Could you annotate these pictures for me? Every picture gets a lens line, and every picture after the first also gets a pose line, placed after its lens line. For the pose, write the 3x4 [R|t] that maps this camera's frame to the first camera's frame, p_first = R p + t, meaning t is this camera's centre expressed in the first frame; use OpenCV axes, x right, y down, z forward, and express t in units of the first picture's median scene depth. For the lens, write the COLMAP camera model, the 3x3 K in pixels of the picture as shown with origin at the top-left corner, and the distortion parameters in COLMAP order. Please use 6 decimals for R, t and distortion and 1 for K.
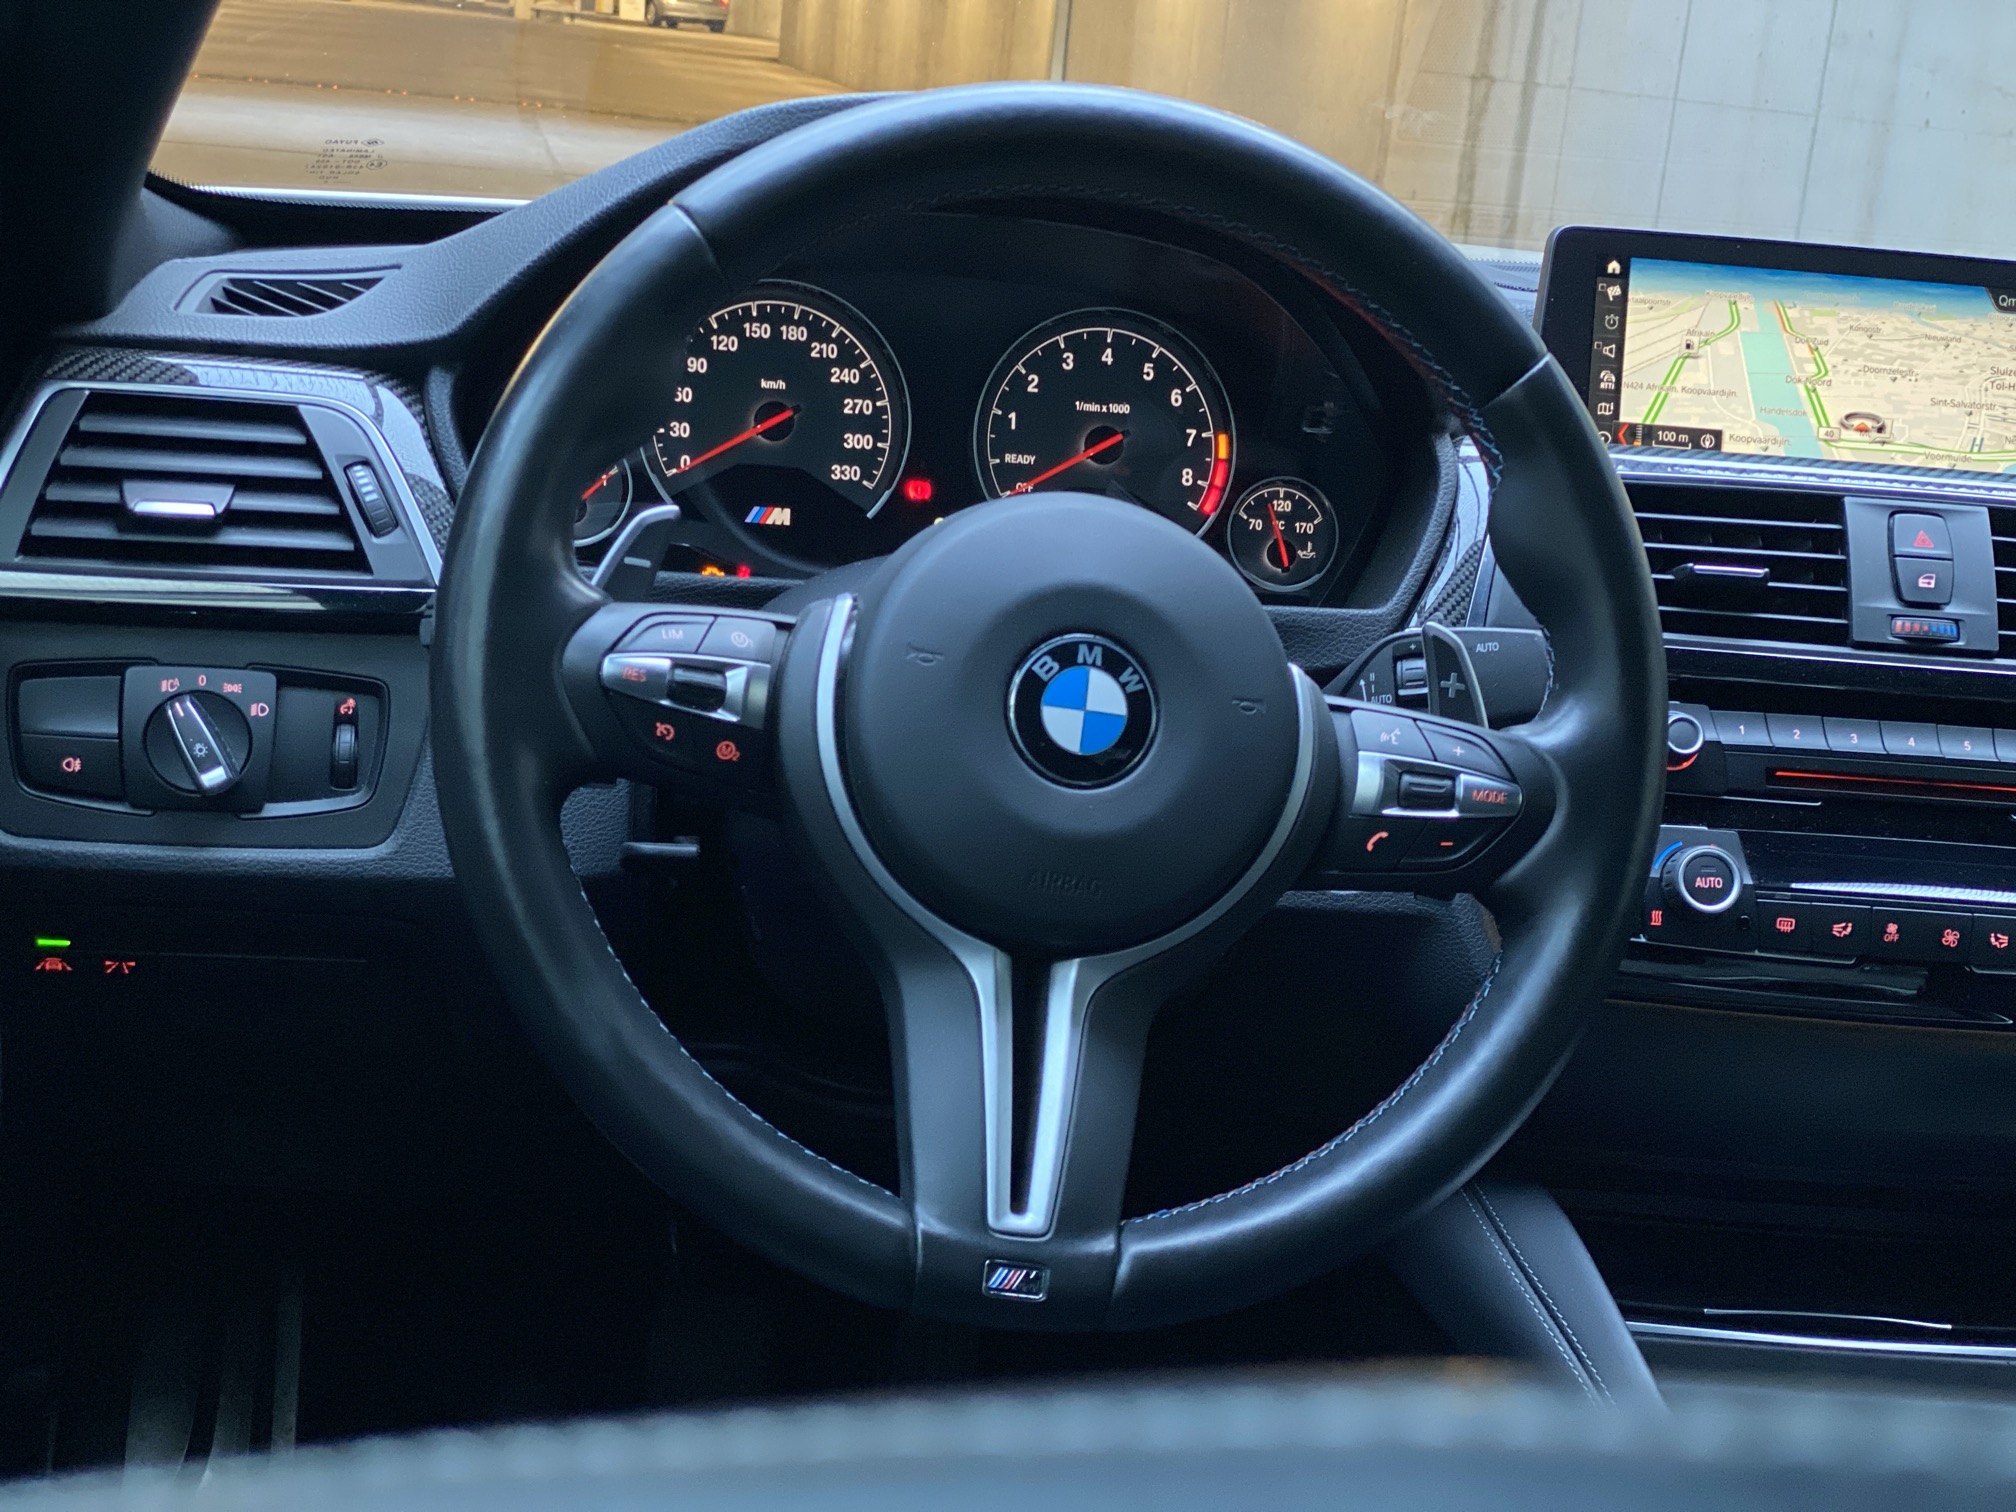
lens RADIAL K [[3051.0, 0, 983.5], [0, 3051.0, 757.4], [0, 0, 1]] dist [0.053163, 0.075078]
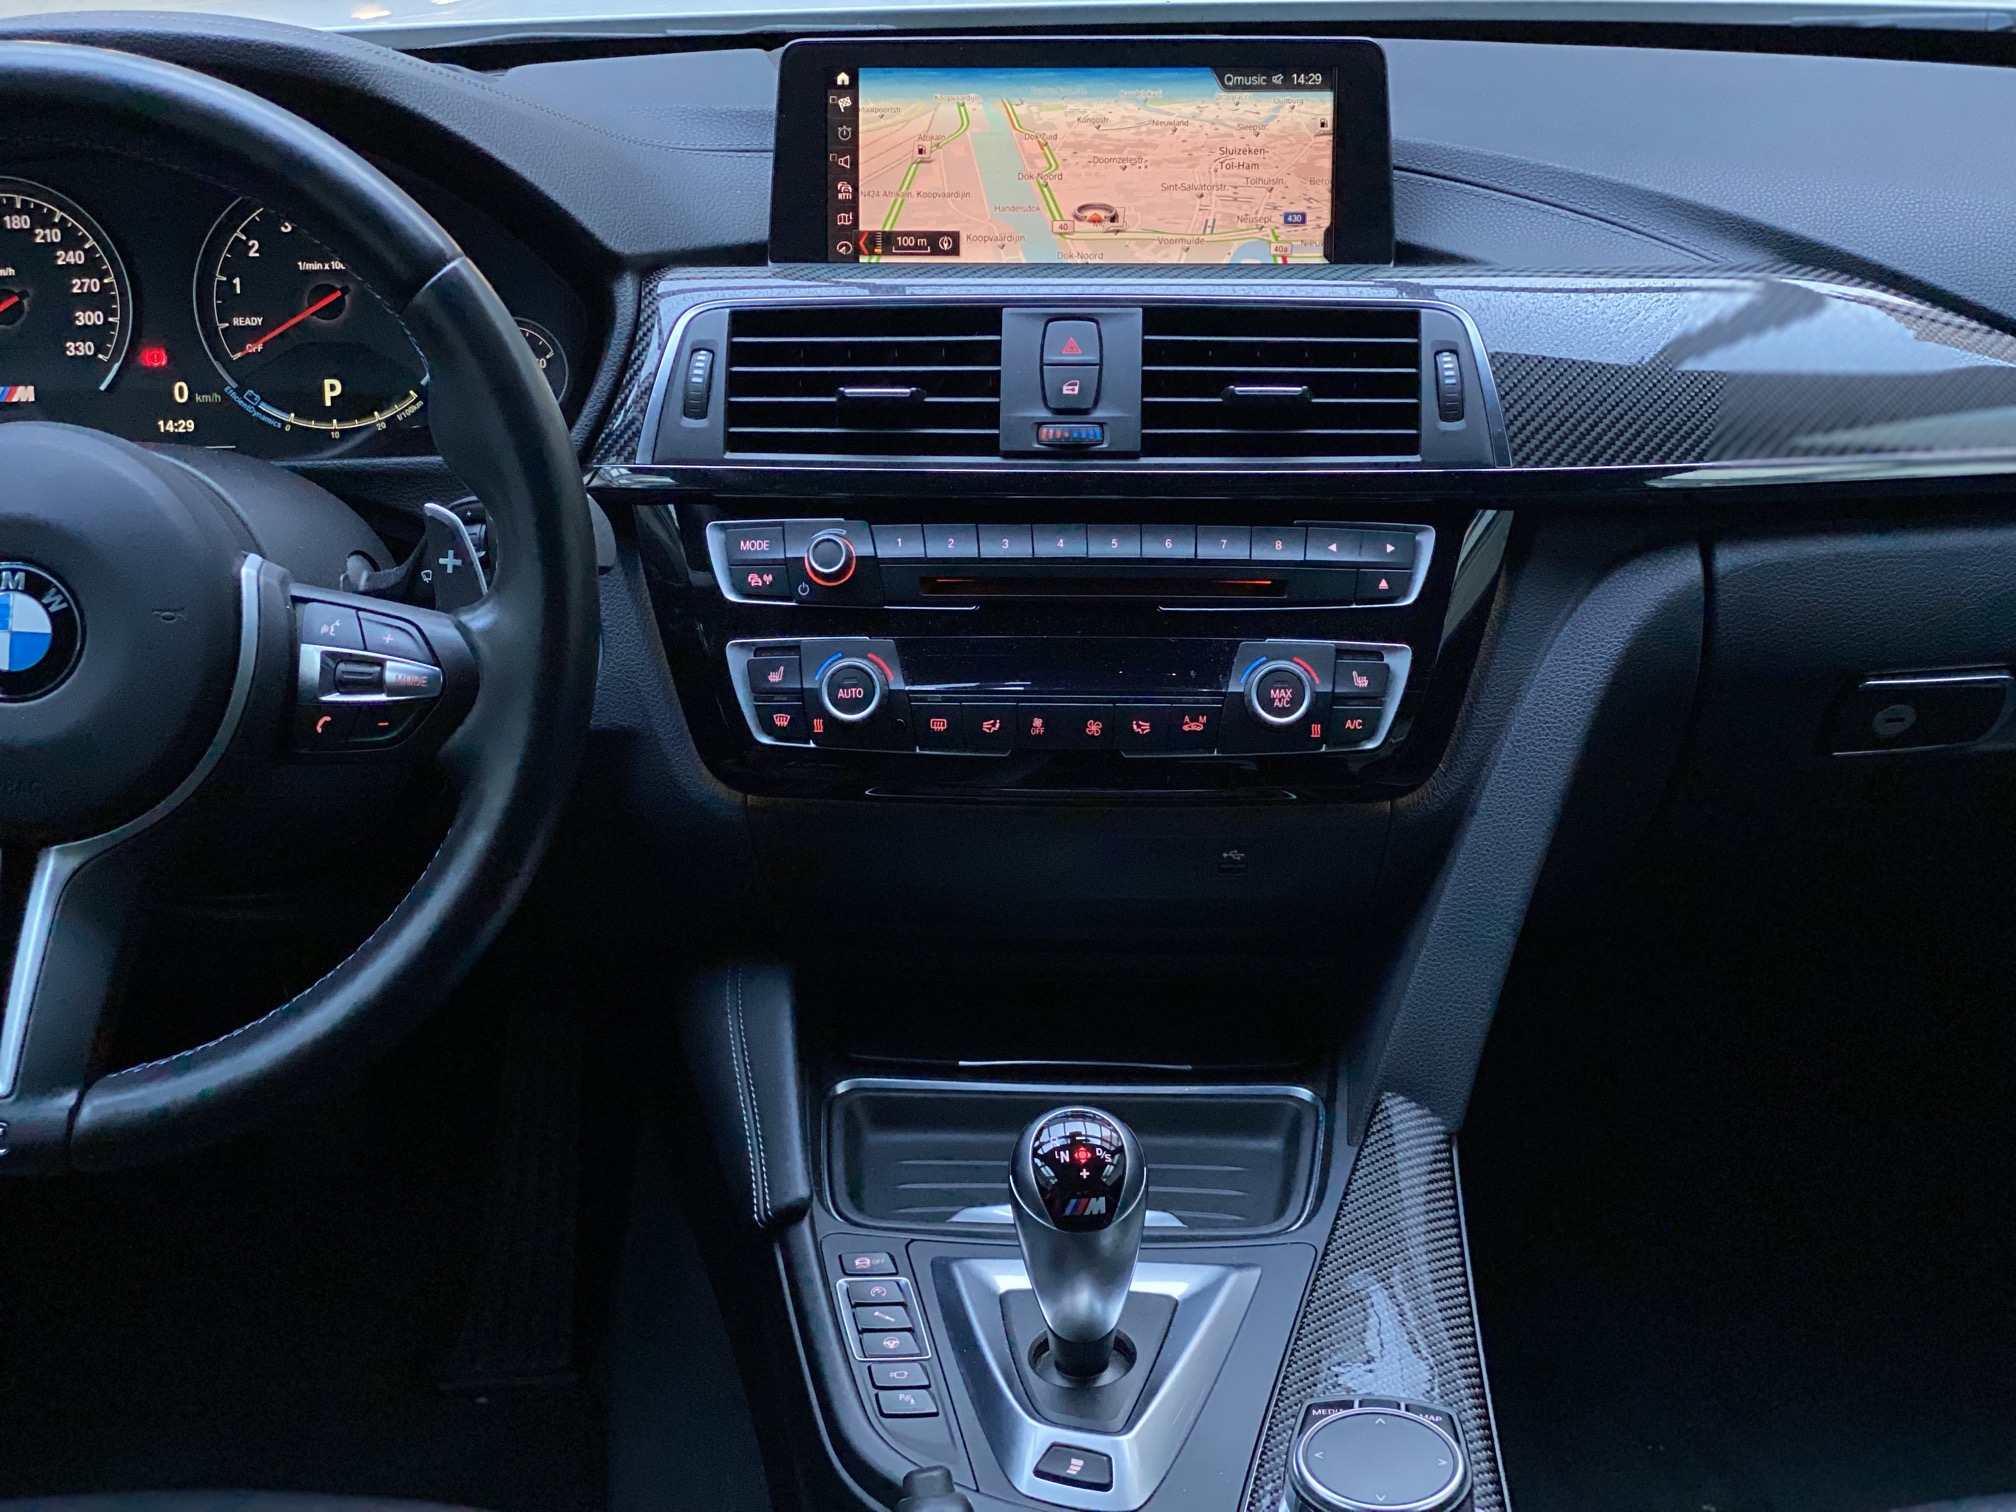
lens RADIAL K [[3026.0, 0, 1038.3], [0, 3026.0, 760.0], [0, 0, 1]] dist [0.125992, -0.380522]
pose [[0.988961, -0.049099, -0.139807, 0.433825], [0.068798, 0.987793, 0.139758, -0.077170], [0.131238, -0.147833, 0.980266, -0.036141]]
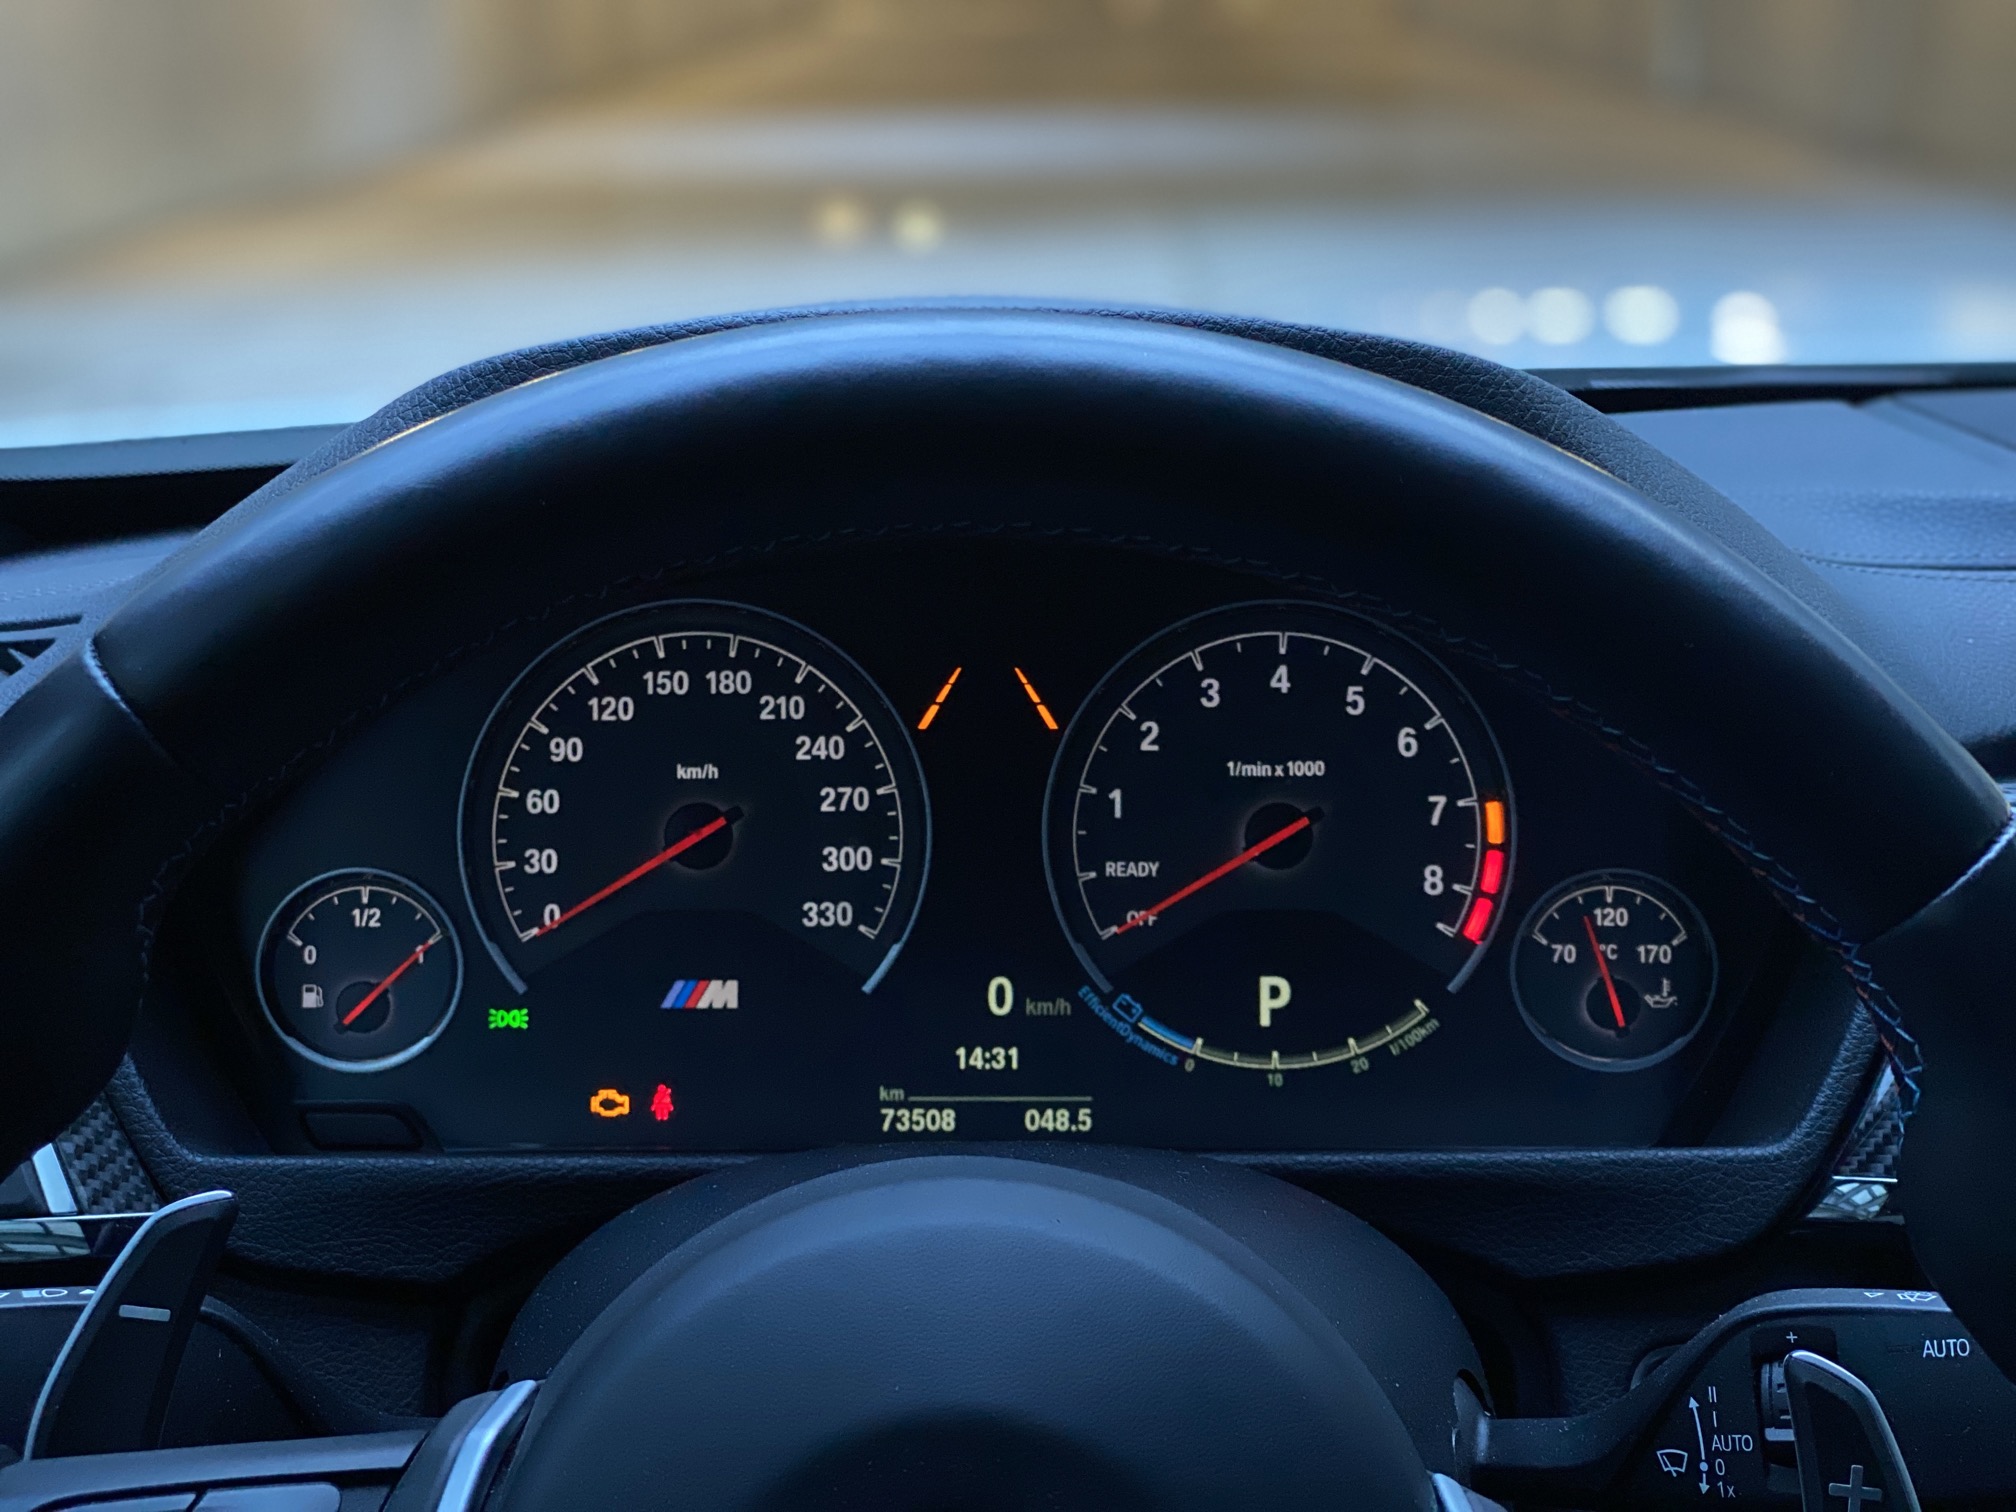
lens RADIAL K [[3051.0, 0, 983.5], [0, 3051.0, 757.4], [0, 0, 1]] dist [0.053163, 0.075078]
pose [[0.976413, -0.047840, -0.210545, 0.108595], [0.048307, 0.998828, -0.002929, -0.120048], [0.210438, -0.007311, 0.977580, 0.434434]]
